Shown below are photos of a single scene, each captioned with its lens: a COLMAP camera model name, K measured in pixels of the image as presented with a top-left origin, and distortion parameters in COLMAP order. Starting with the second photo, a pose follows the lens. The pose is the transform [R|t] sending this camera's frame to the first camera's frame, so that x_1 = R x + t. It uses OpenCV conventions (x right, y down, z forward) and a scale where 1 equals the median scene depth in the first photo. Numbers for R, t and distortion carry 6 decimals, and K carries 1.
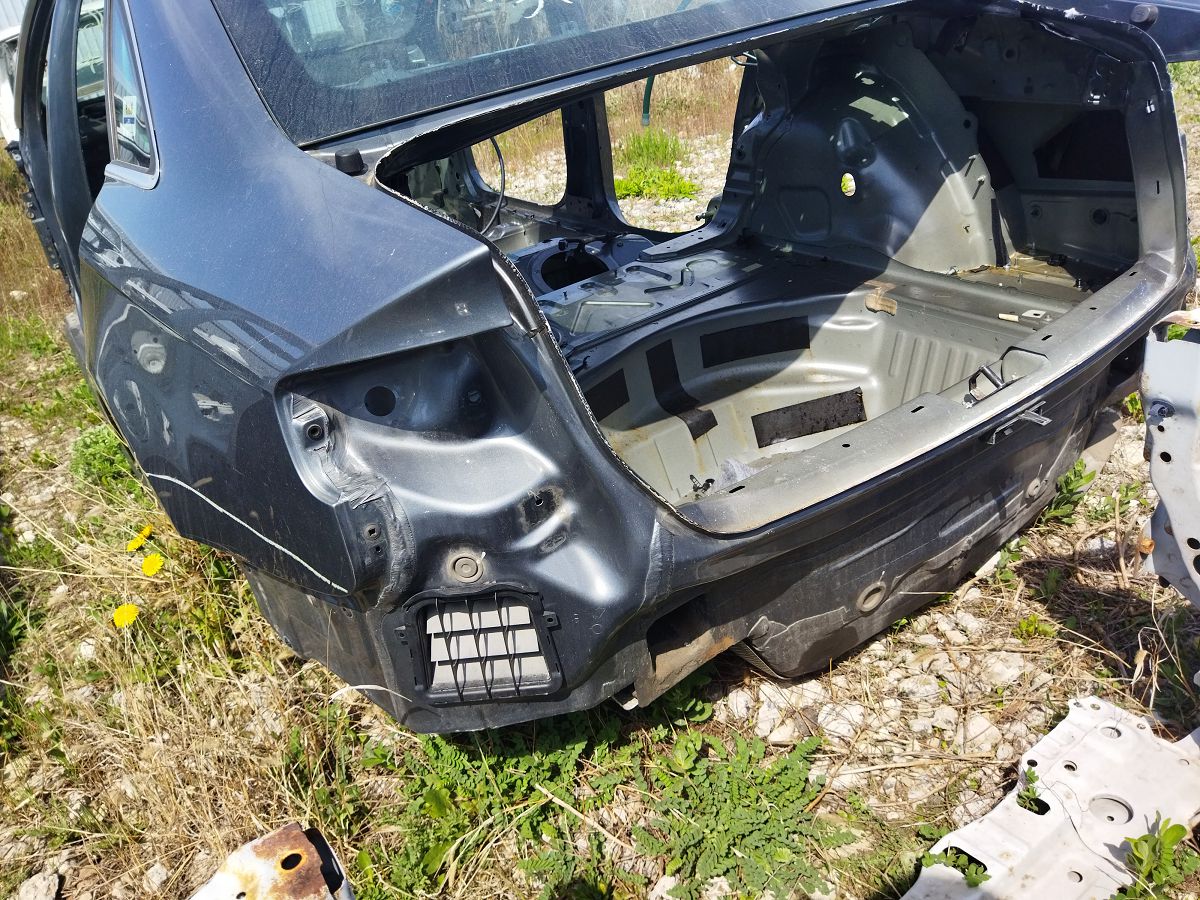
lens RADIAL K [[908.1, 0, 600.3], [0, 908.1, 447.2], [0, 0, 1]] dist [0.087505, -0.143736]
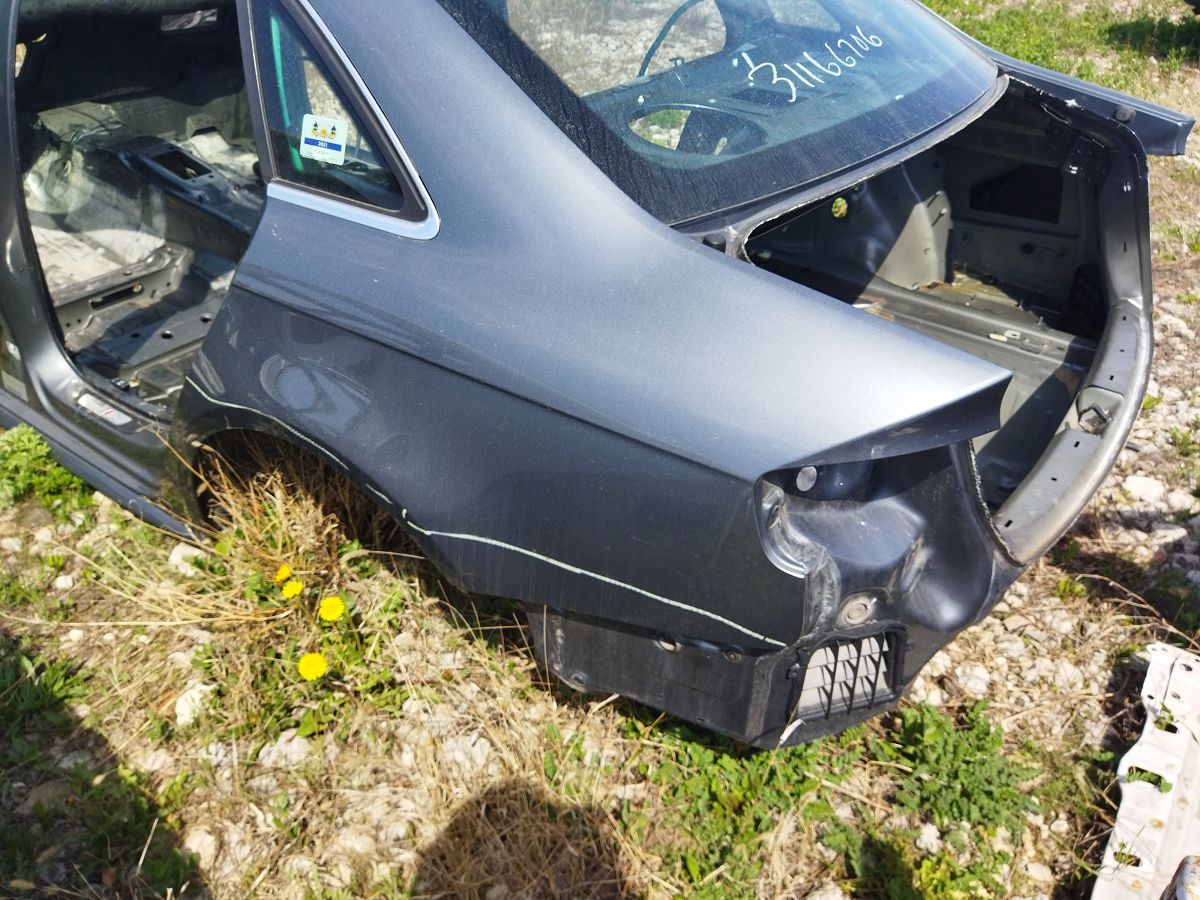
lens RADIAL K [[907.2, 0, 605.0], [0, 907.2, 440.8], [0, 0, 1]] dist [0.096024, -0.180870]
pose [[0.929185, -0.043089, 0.367095, -0.458997], [0.014124, 0.996595, 0.081229, -0.097925], [-0.369345, -0.070292, 0.926630, 0.027603]]
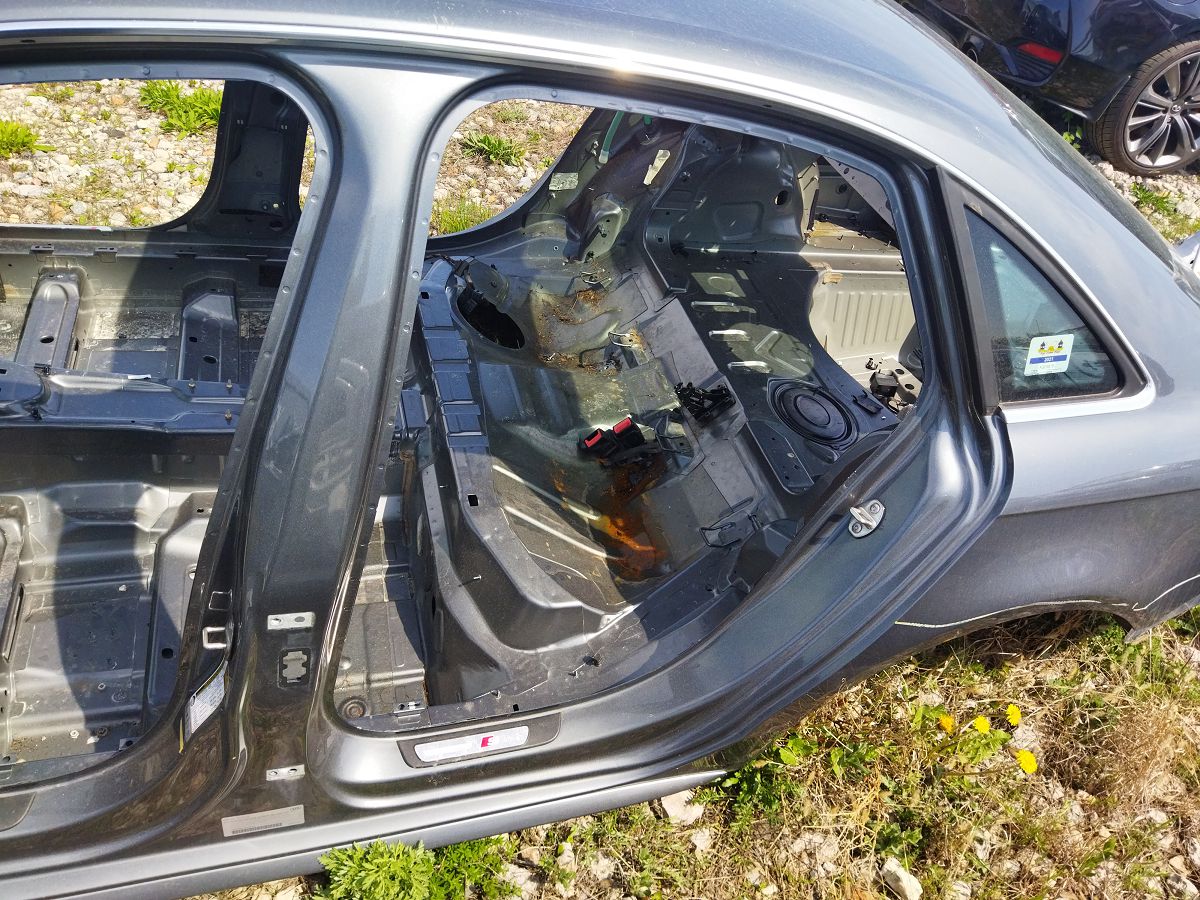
lens RADIAL K [[908.1, 0, 600.3], [0, 908.1, 447.2], [0, 0, 1]] dist [0.087505, -0.143736]
pose [[0.266265, -0.457442, 0.848440, -1.153467], [0.234315, 0.884530, 0.403366, -0.591043], [-0.934986, 0.091400, 0.342705, 0.858872]]
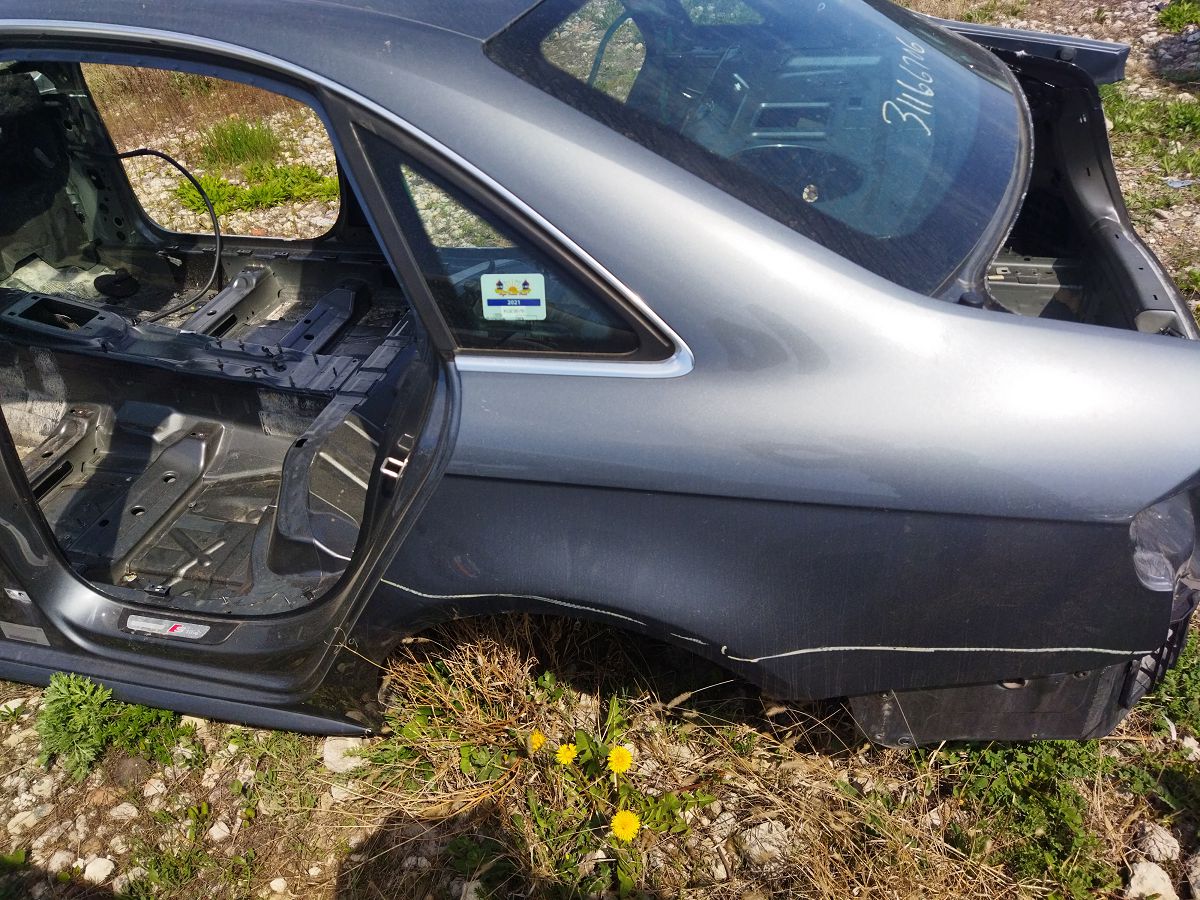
lens RADIAL K [[894.6, 0, 603.7], [0, 894.6, 441.1], [0, 0, 1]] dist [0.102513, -0.159864]
pose [[0.765053, -0.325827, 0.555455, -0.725244], [0.284610, 0.944819, 0.162220, -0.260824], [-0.577660, 0.033982, 0.815570, 0.222176]]
